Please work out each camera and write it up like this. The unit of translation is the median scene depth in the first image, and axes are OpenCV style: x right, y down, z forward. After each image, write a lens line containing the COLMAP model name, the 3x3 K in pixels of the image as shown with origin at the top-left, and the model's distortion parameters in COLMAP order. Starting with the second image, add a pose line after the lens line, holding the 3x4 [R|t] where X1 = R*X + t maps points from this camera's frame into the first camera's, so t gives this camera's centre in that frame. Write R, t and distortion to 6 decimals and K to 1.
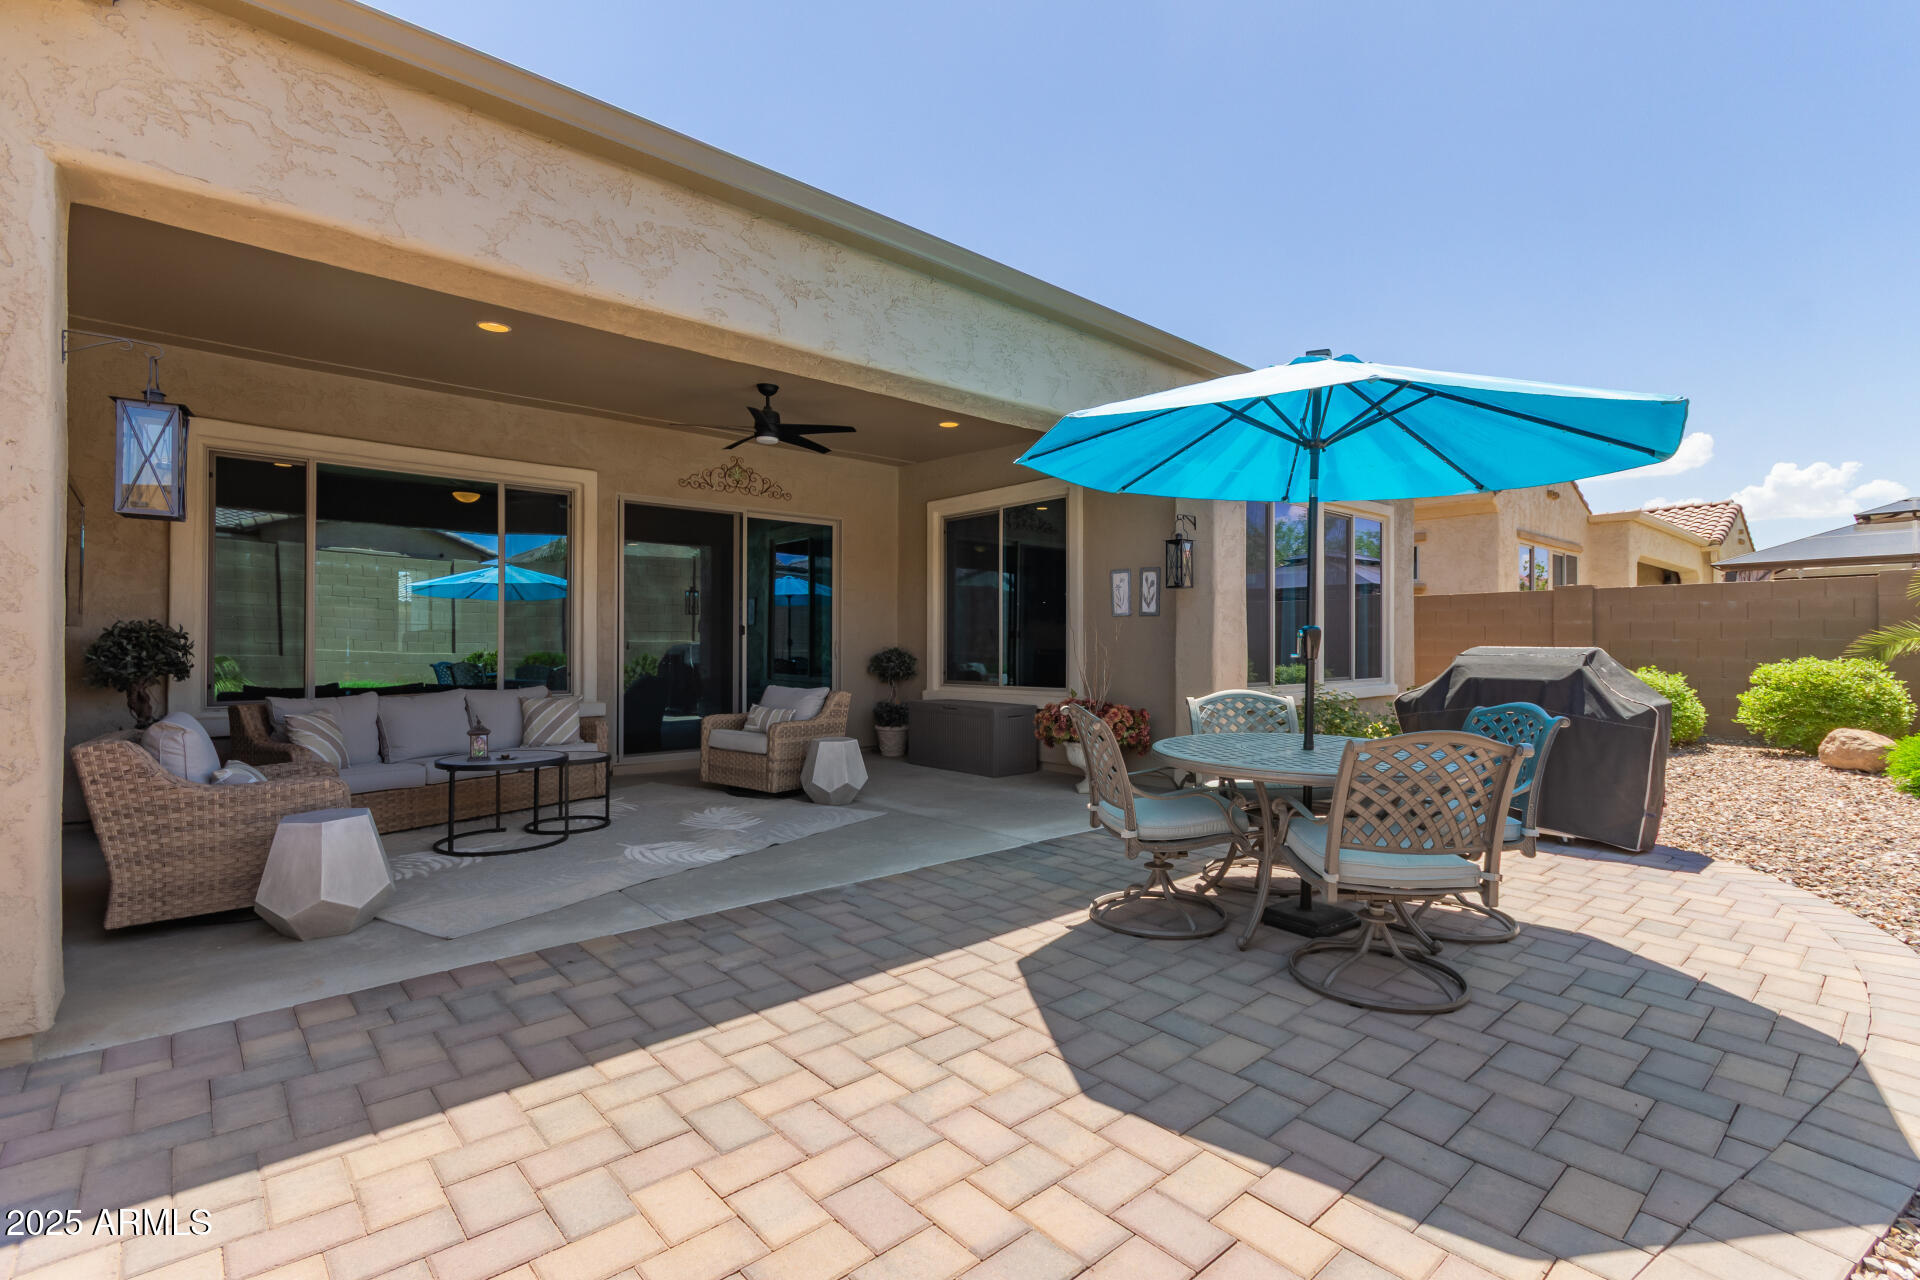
lens RADIAL K [[888.5, 0, 962.4], [0, 888.5, 641.3], [0, 0, 1]] dist [0.001903, -0.000037]
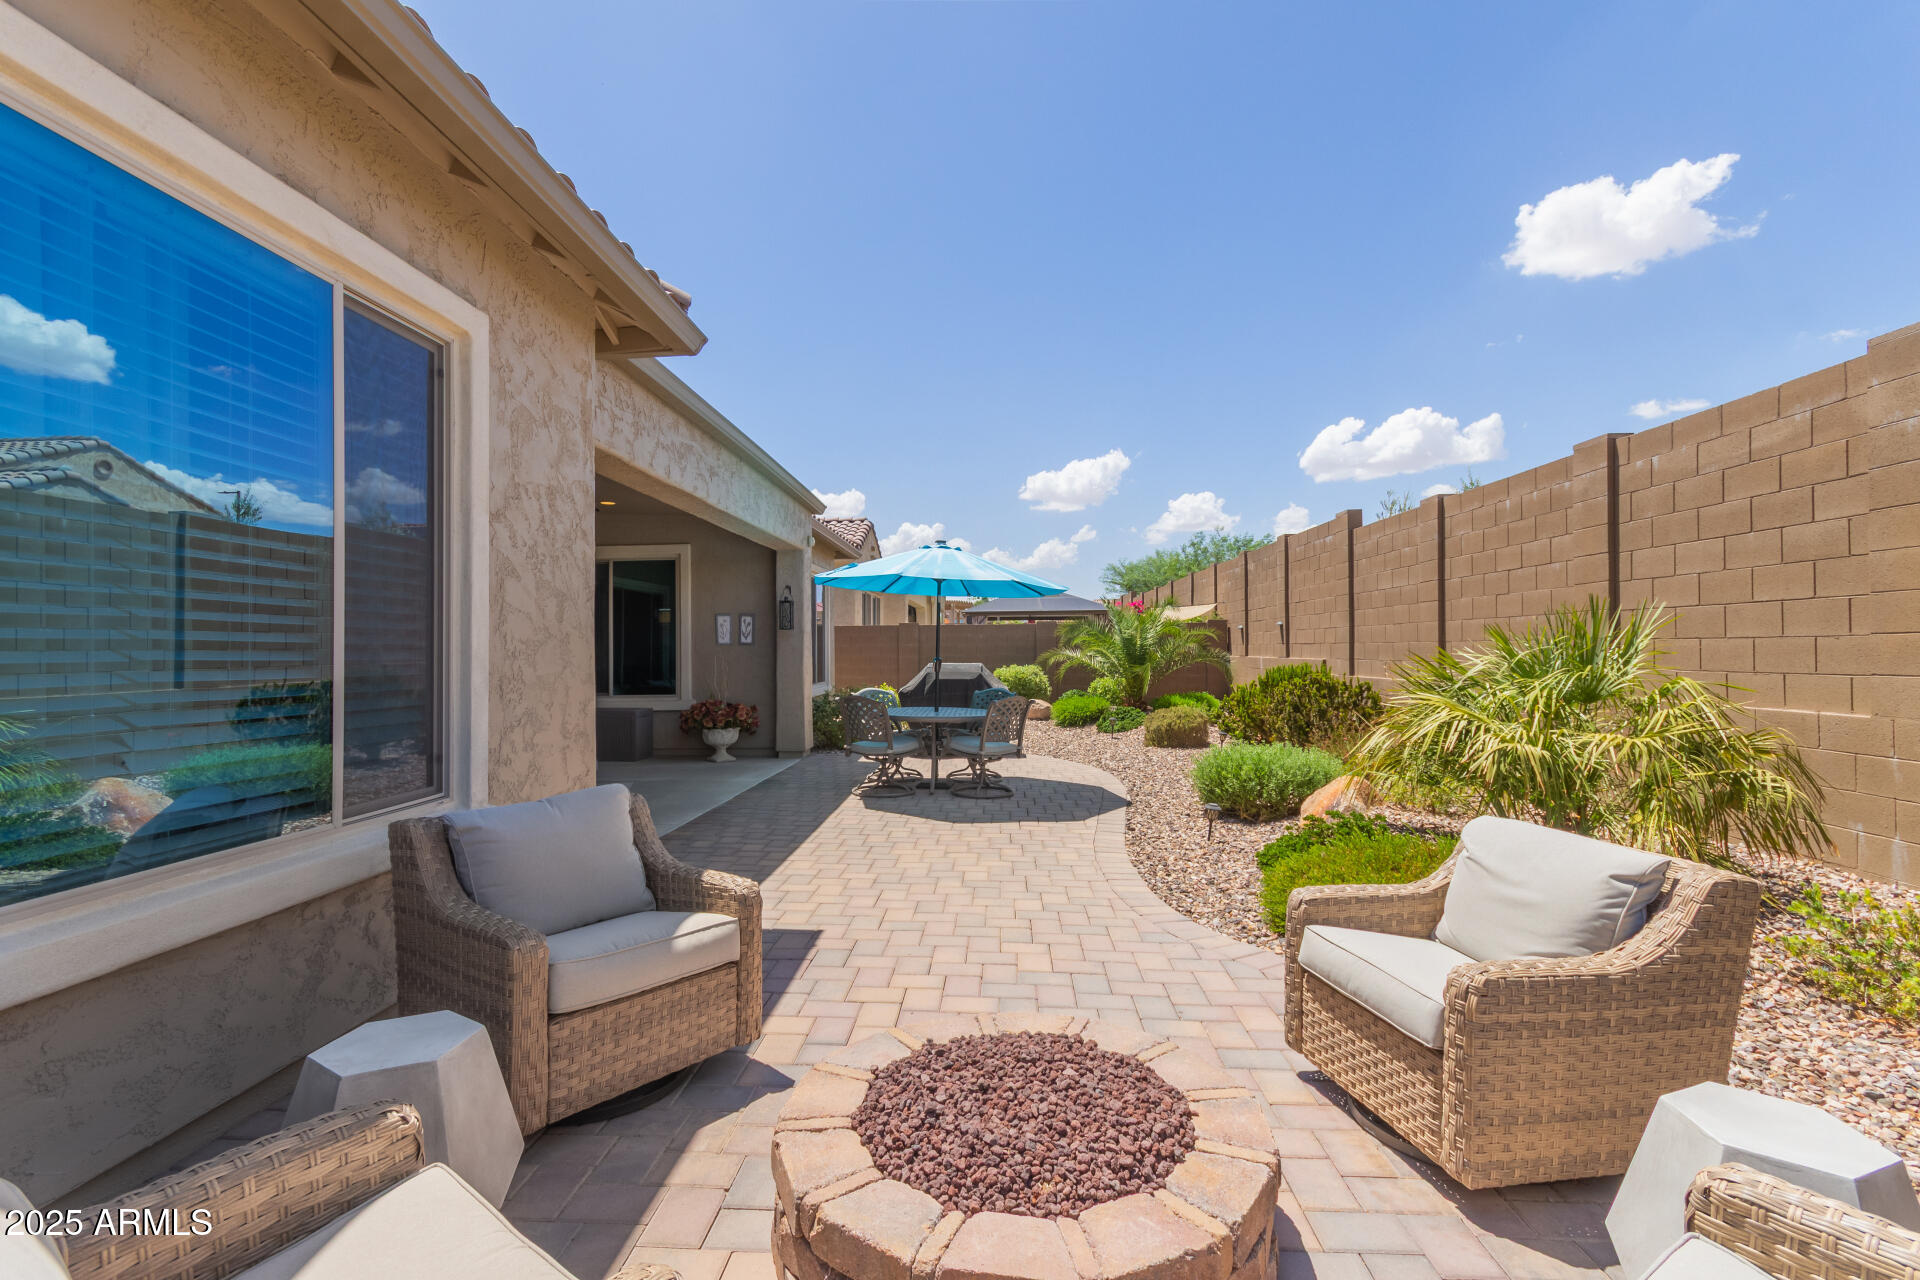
lens RADIAL K [[888.5, 0, 959.1], [0, 888.5, 644.4], [0, 0, 1]] dist [0.001903, -0.000037]
pose [[0.707025, 0.001940, 0.707186, -0.609478], [0.007888, 0.999912, -0.010630, -0.009599], [-0.707145, 0.013094, 0.706948, -0.353340]]
